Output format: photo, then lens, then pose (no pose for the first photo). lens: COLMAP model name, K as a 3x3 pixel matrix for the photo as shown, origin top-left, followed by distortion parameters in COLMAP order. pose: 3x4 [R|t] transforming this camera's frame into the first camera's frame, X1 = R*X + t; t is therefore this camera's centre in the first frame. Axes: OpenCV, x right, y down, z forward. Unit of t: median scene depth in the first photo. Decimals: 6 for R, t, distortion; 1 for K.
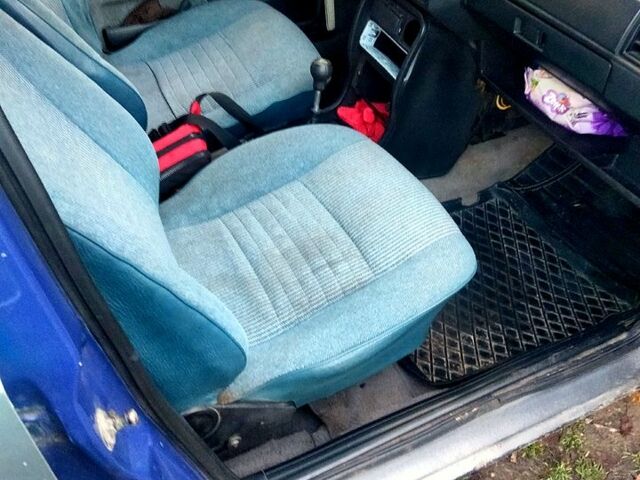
lens RADIAL K [[668.4, 0, 320.0], [0, 668.4, 240.0], [0, 0, 1]] dist [0.023346, 0.024589]
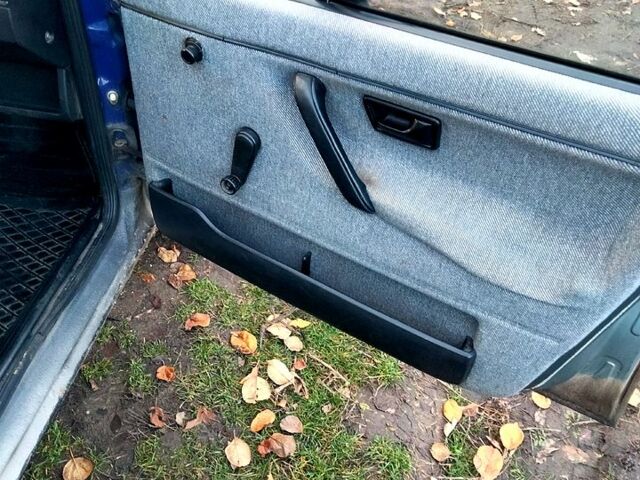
lens RADIAL K [[668.4, 0, 320.0], [0, 668.4, 240.0], [0, 0, 1]] dist [0.023346, 0.024589]
pose [[0.577545, -0.533503, 0.617912, -0.042777], [0.525215, 0.822291, 0.219059, 0.111324], [-0.624973, 0.198020, 0.755114, -0.072834]]
